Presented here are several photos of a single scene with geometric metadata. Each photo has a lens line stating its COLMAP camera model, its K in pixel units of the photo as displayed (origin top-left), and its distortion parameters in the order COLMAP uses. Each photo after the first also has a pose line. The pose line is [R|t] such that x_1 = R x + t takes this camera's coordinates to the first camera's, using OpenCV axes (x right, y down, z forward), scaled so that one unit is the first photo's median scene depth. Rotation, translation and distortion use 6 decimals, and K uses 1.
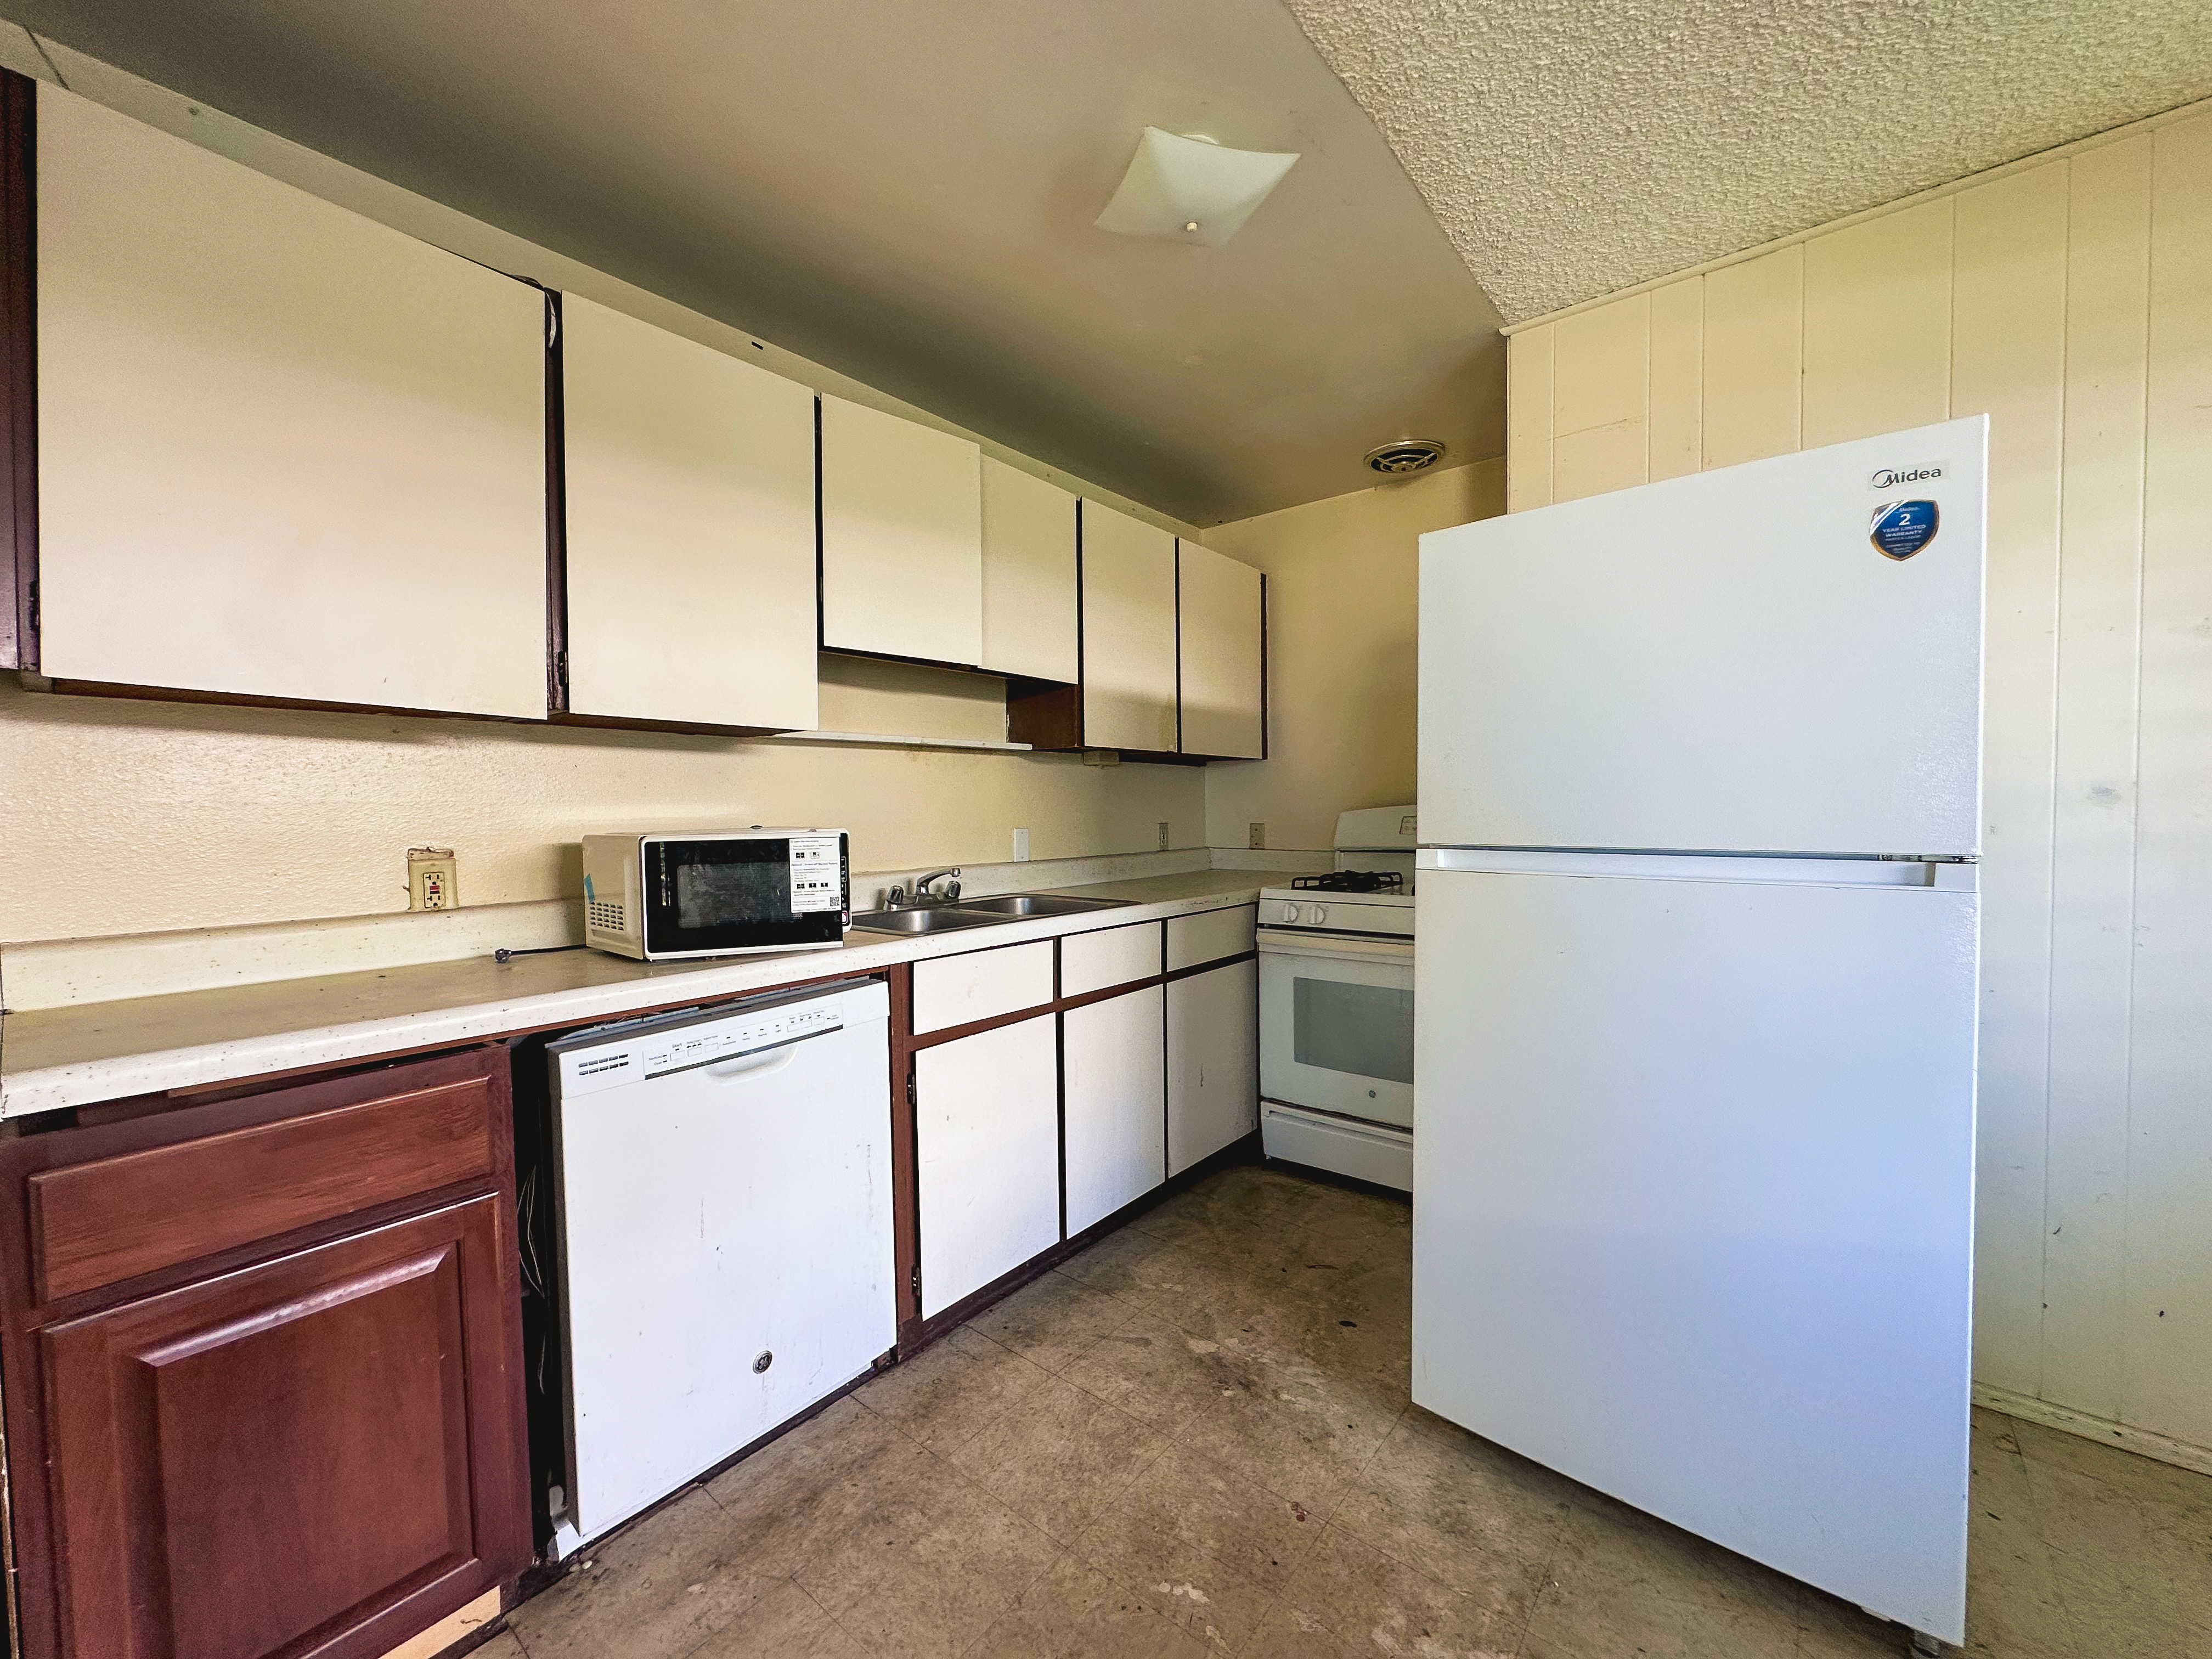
lens RADIAL K [[886.1, 0, 1102.8], [0, 886.1, 831.8], [0, 0, 1]] dist [-0.004280, 0.000509]
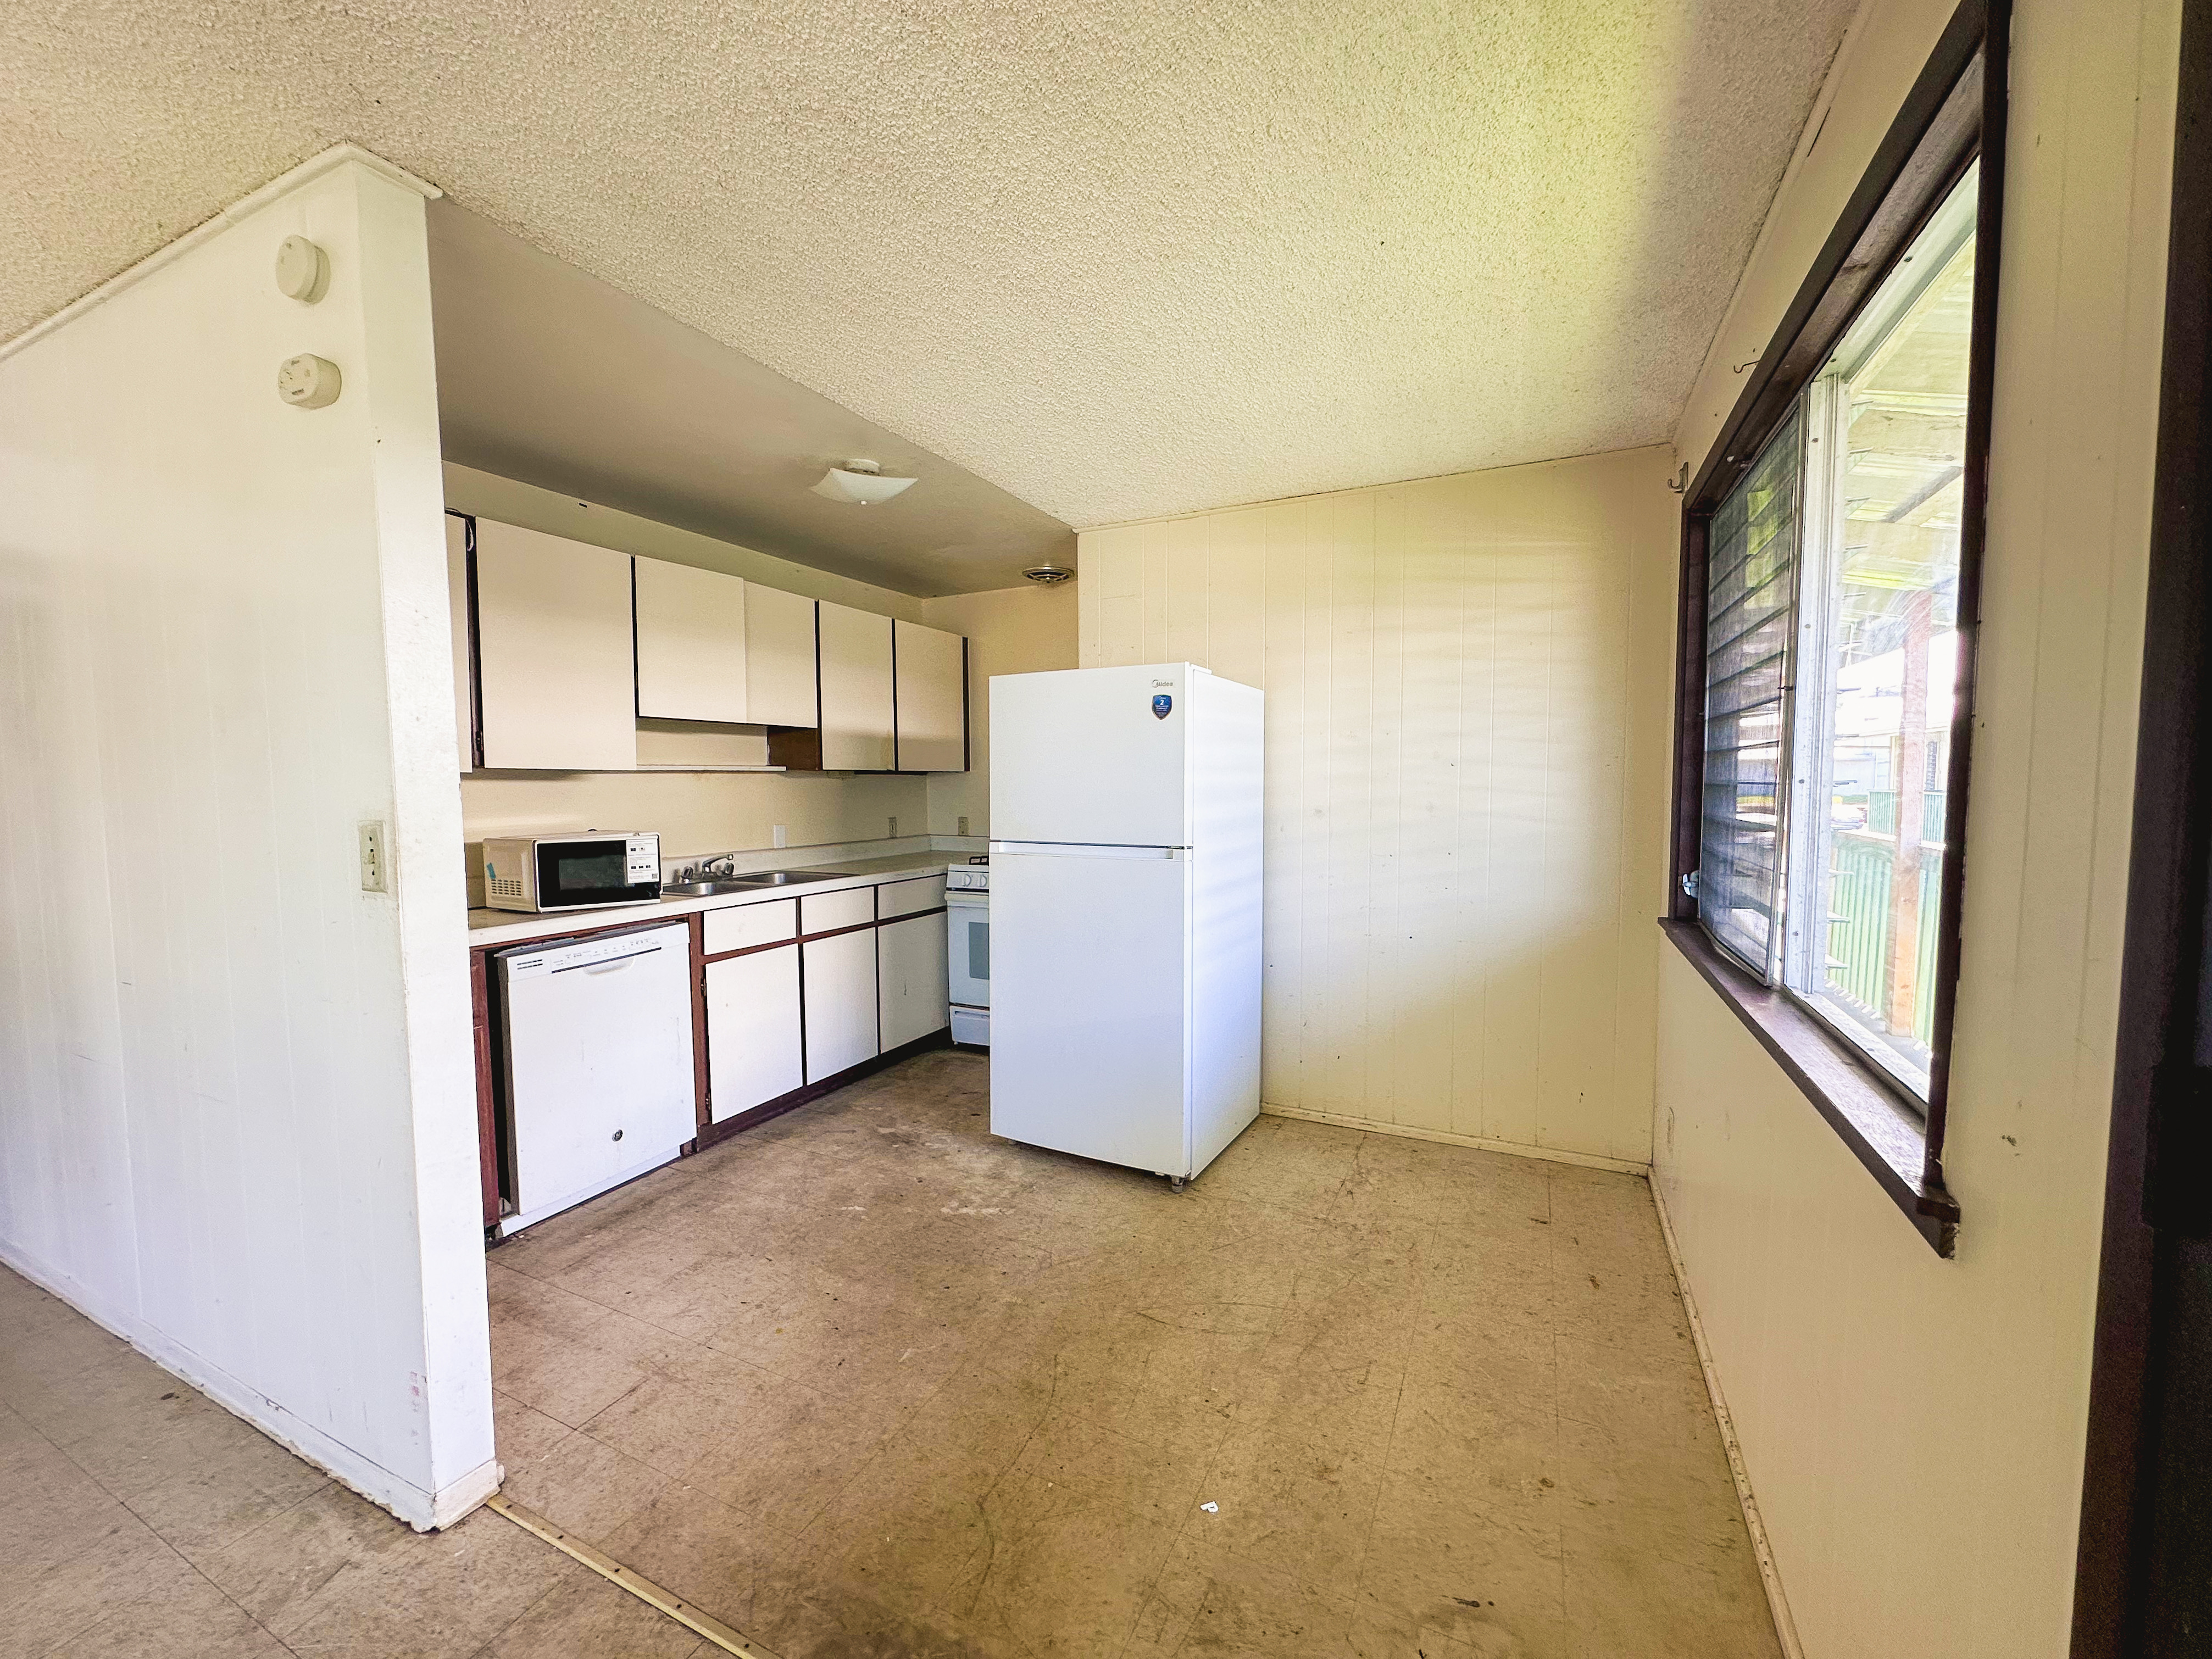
lens RADIAL K [[886.0, 0, 1102.8], [0, 886.0, 831.8], [0, 0, 1]] dist [-0.004280, 0.000509]
pose [[0.973269, -0.008184, 0.229521, 0.131062], [0.002037, 0.999633, 0.027008, -0.045561], [-0.229658, -0.025819, 0.972929, -0.758828]]
